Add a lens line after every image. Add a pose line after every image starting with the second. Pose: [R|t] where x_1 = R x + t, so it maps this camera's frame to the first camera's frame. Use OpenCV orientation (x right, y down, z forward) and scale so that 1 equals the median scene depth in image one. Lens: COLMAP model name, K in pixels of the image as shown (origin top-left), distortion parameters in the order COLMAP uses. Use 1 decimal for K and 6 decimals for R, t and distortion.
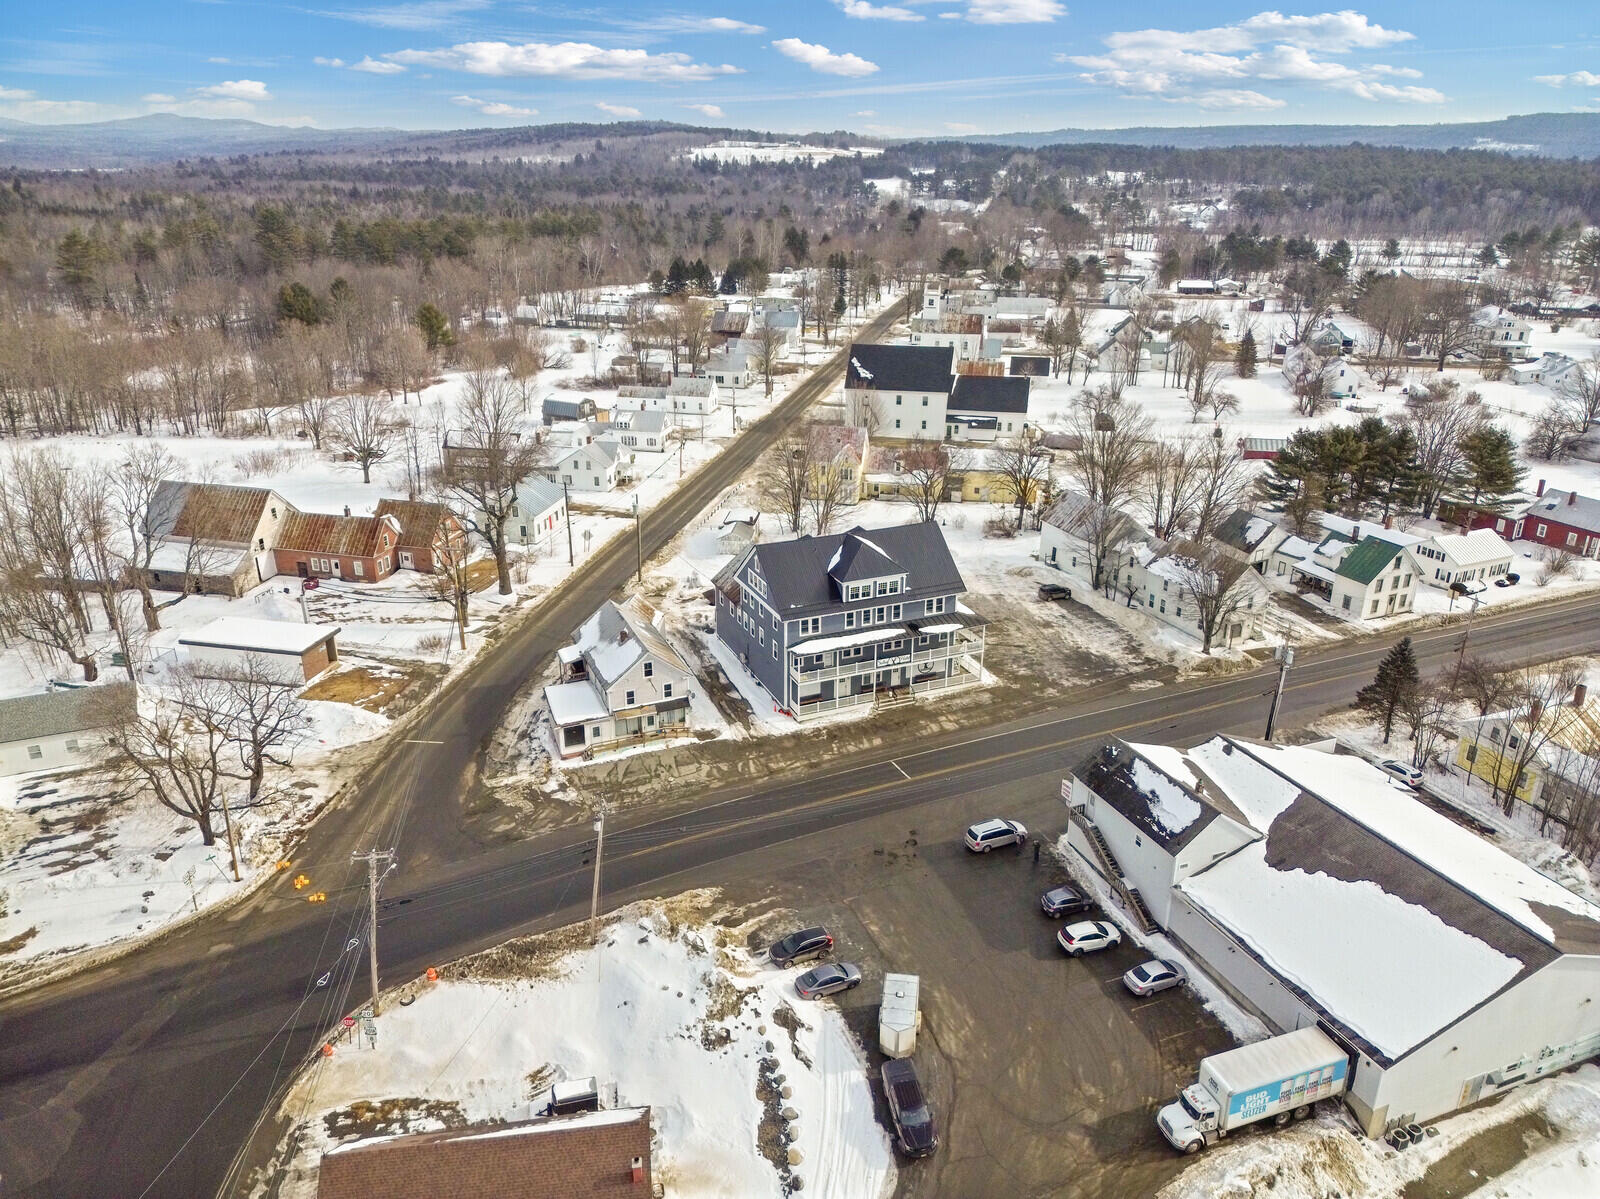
lens RADIAL K [[1113.9, 0, 800.0], [0, 1113.9, 599.5], [0, 0, 1]] dist [0.103862, -0.144773]
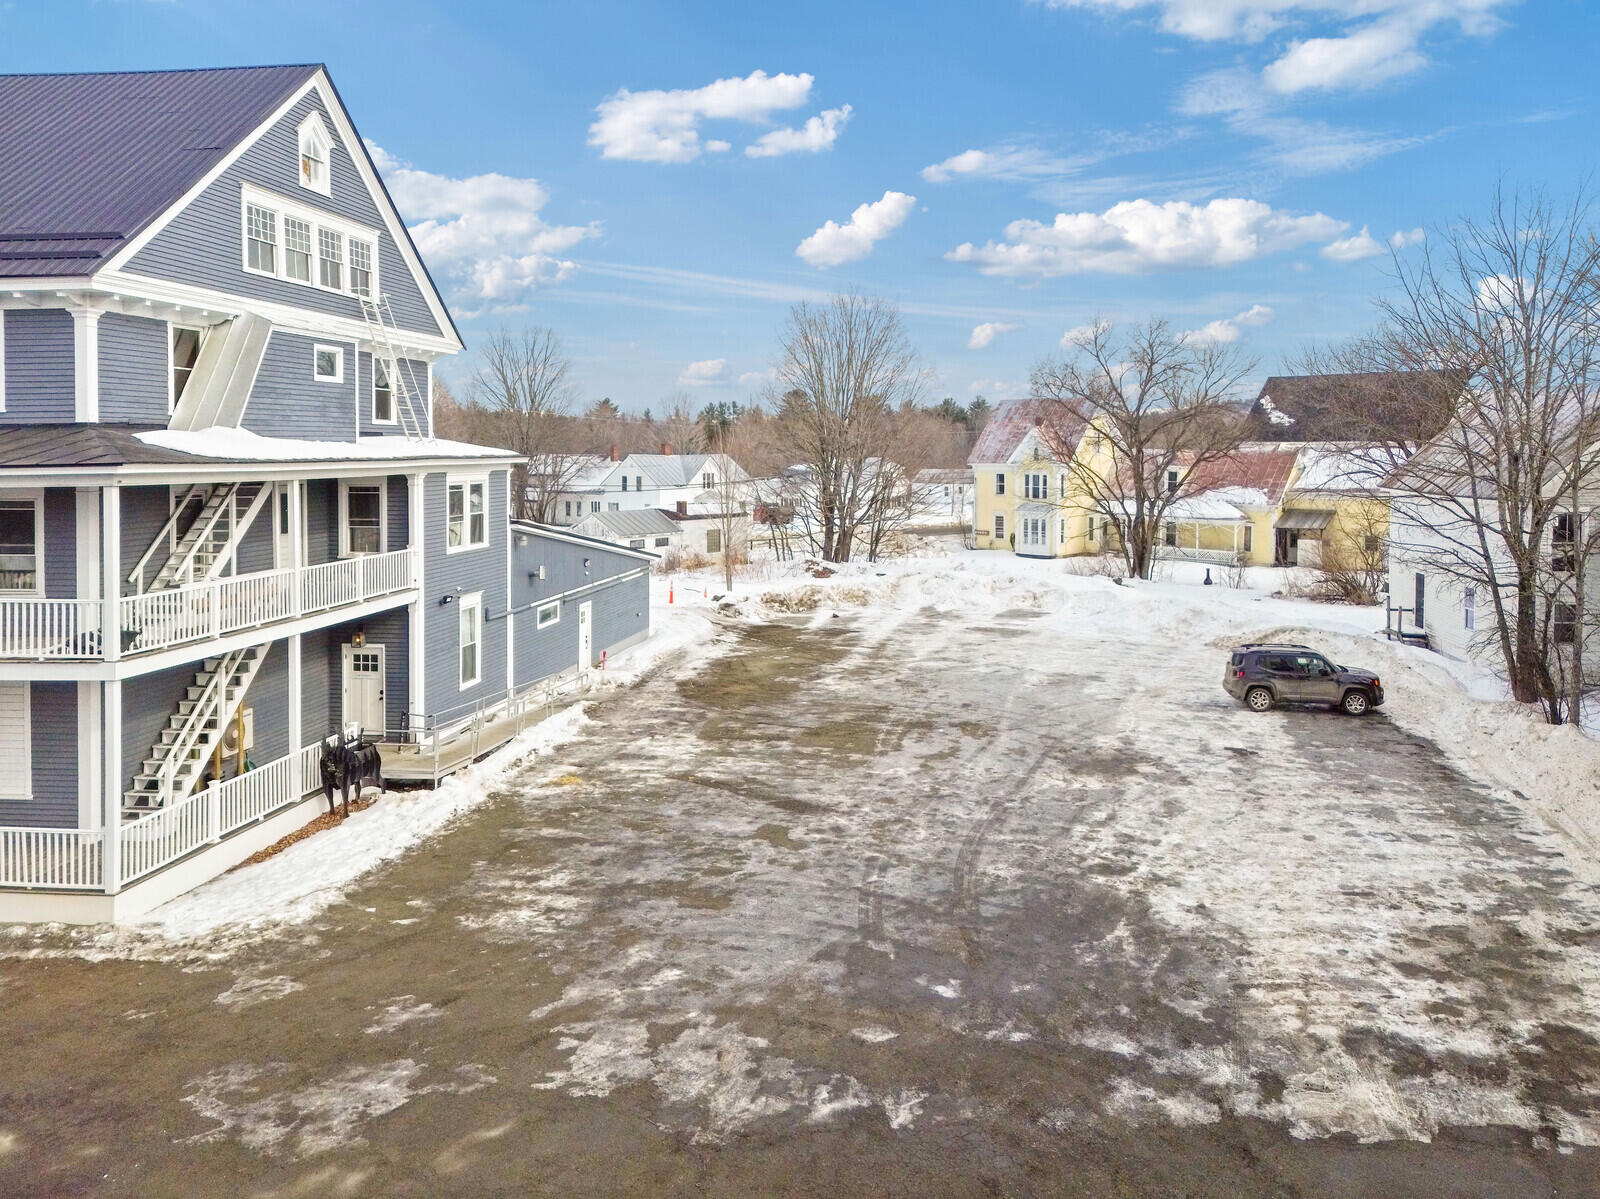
lens RADIAL K [[1168.2, 0, 883.5], [0, 1168.2, 470.8], [0, 0, 1]] dist [0.066558, -0.046742]
pose [[0.873262, 0.005568, -0.487219, 0.312736], [-0.175209, 0.936639, -0.303329, 0.048090], [0.454660, 0.350251, 0.818907, 0.864645]]
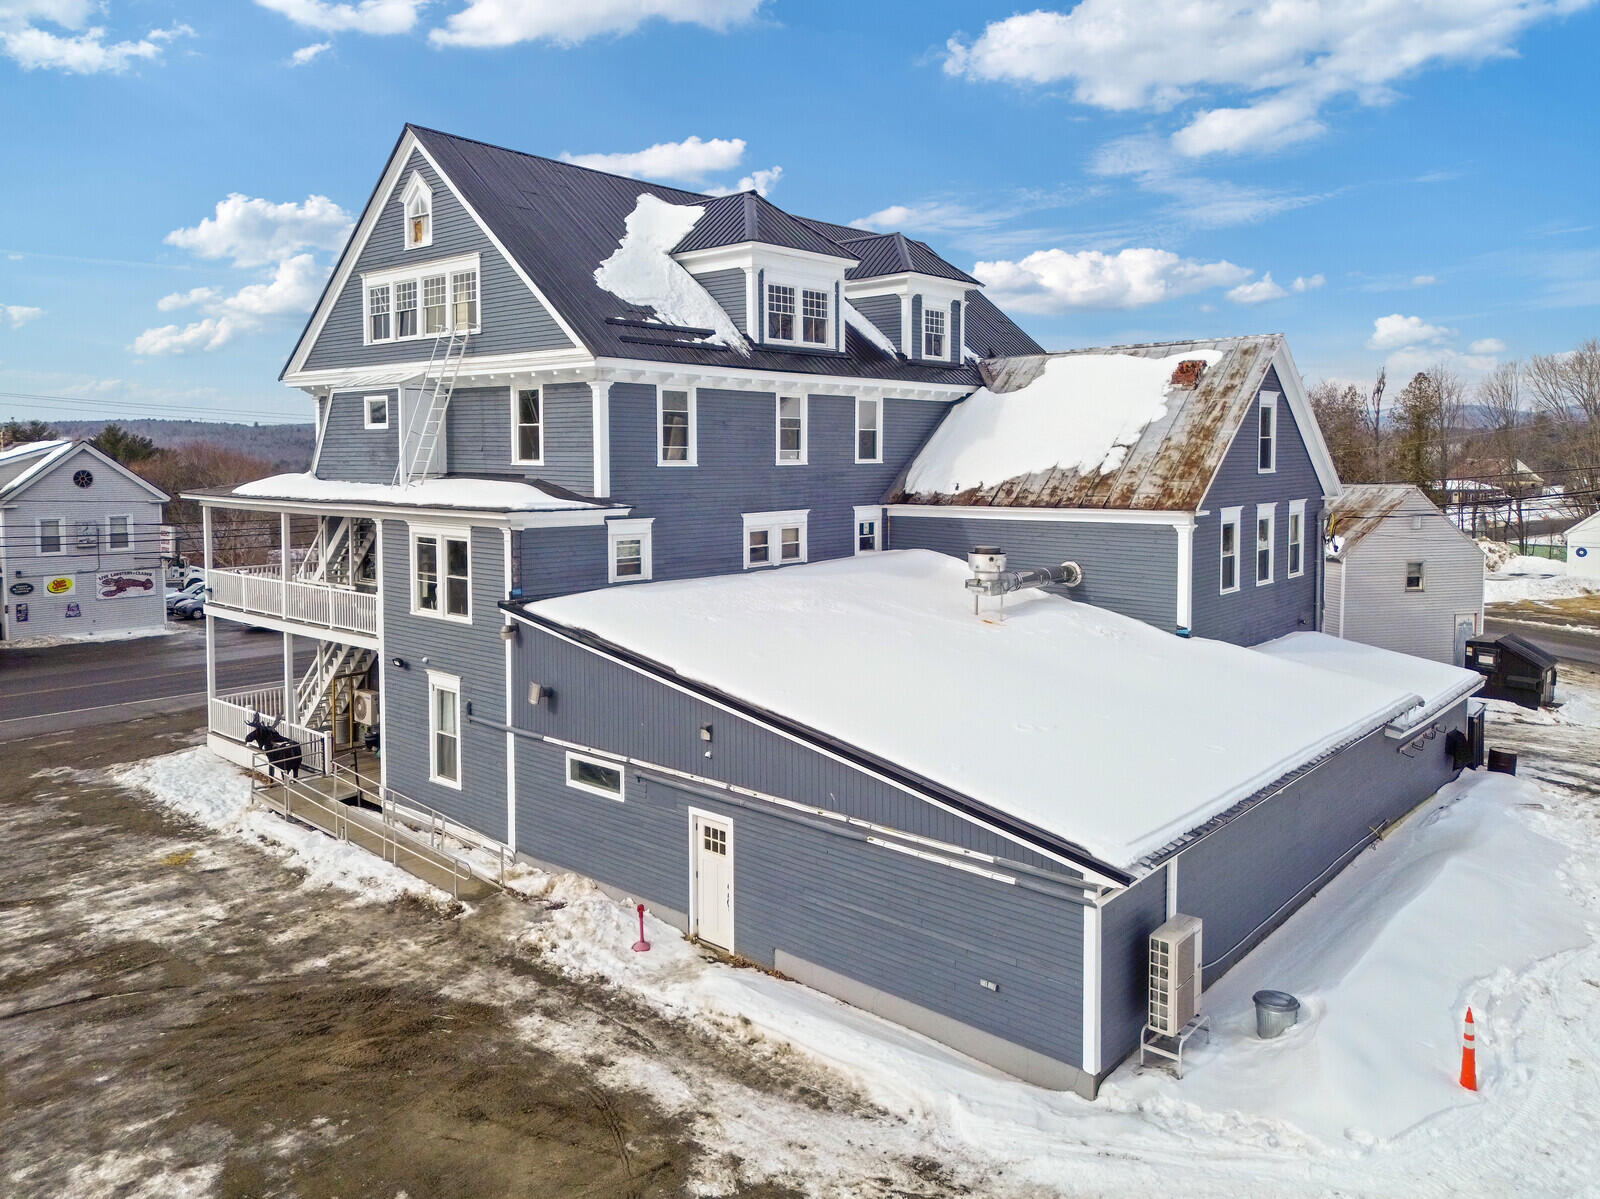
lens RADIAL K [[1151.4, 0, 811.4], [0, 1151.4, 519.8], [0, 0, 1]] dist [0.062316, -0.052295]
pose [[-0.903595, 0.023081, -0.427765, 0.145187], [-0.157780, 0.910421, 0.382413, -0.096755], [0.398273, 0.413040, -0.819010, 1.211802]]
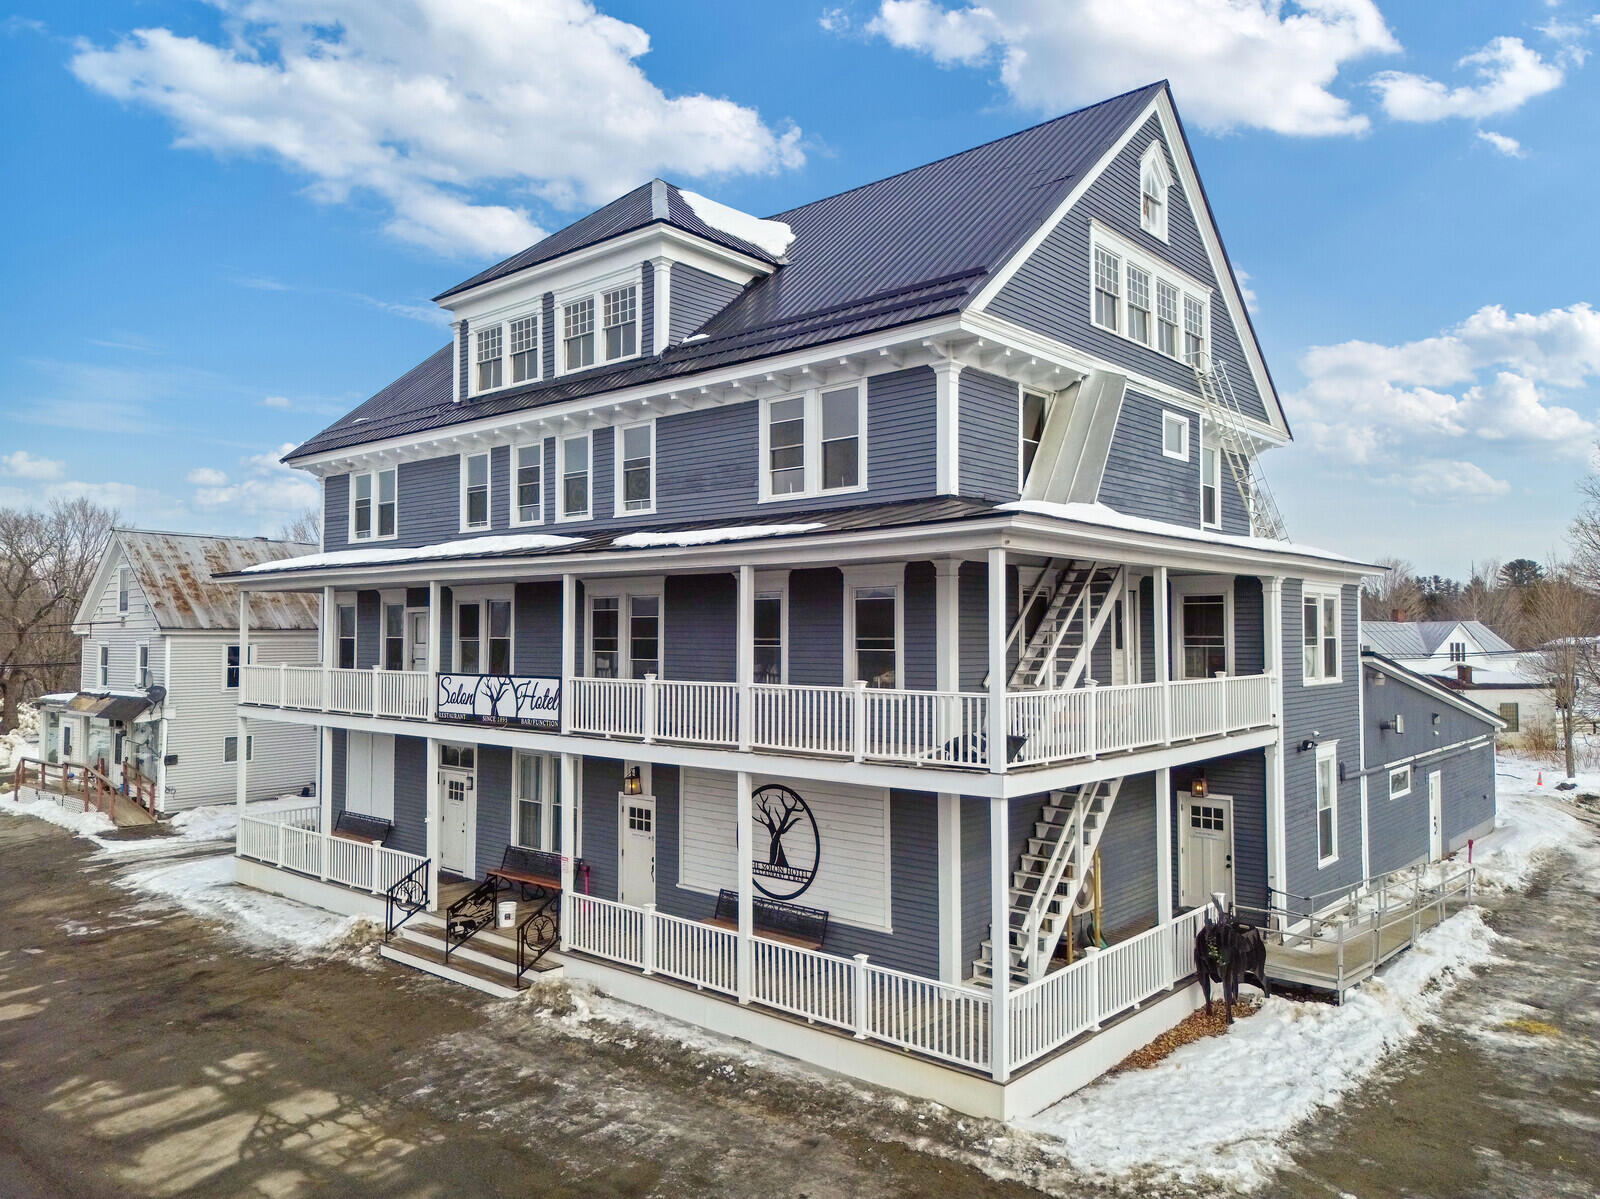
lens RADIAL K [[1127.3, 0, 800.0], [0, 1127.3, 599.5], [0, 0, 1]] dist [0.067781, -0.060312]
pose [[0.425862, -0.031176, -0.904251, 0.247518], [-0.329642, 0.925371, -0.187150, 0.053356], [0.842602, 0.377779, 0.383803, 0.886479]]
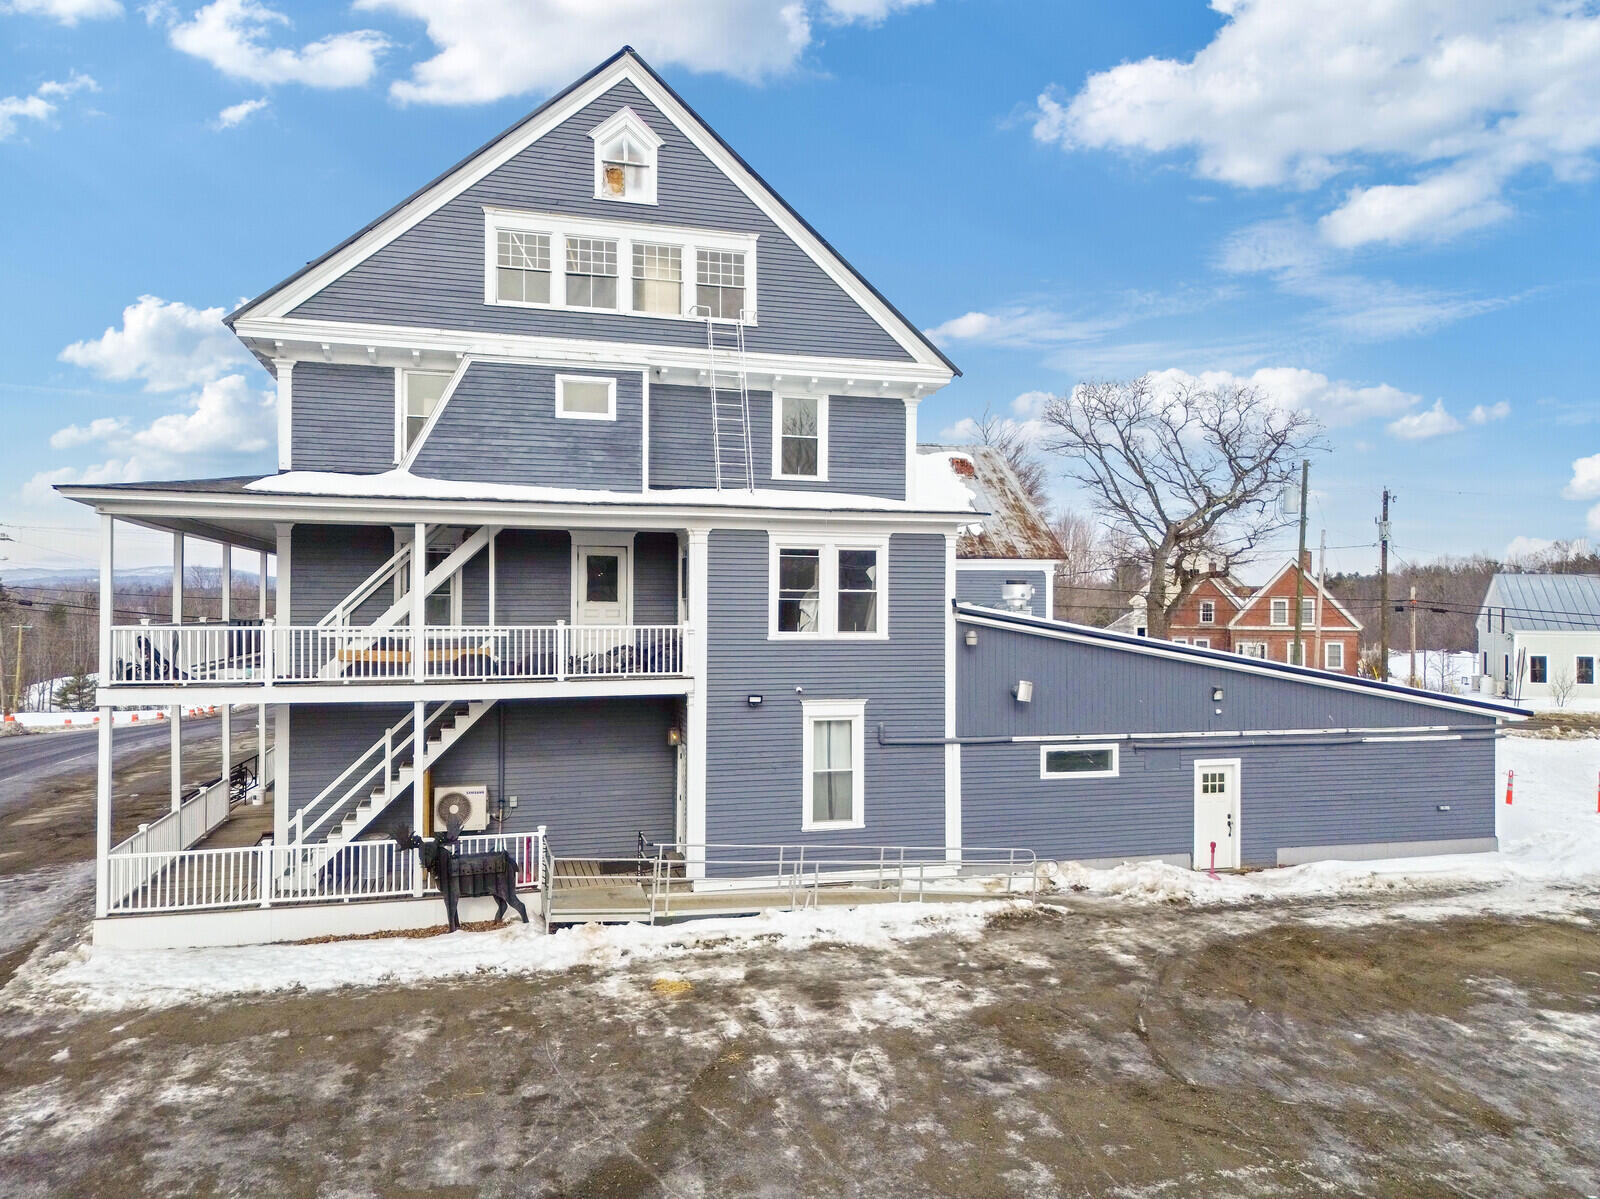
lens RADIAL K [[1137.0, 0, 802.1], [0, 1137.0, 600.4], [0, 0, 1]] dist [0.060666, -0.051405]
pose [[-0.142443, -0.009146, -0.989761, 0.288614], [-0.366642, 0.929313, 0.044179, -0.007272], [0.919393, 0.369181, -0.135728, 1.048973]]
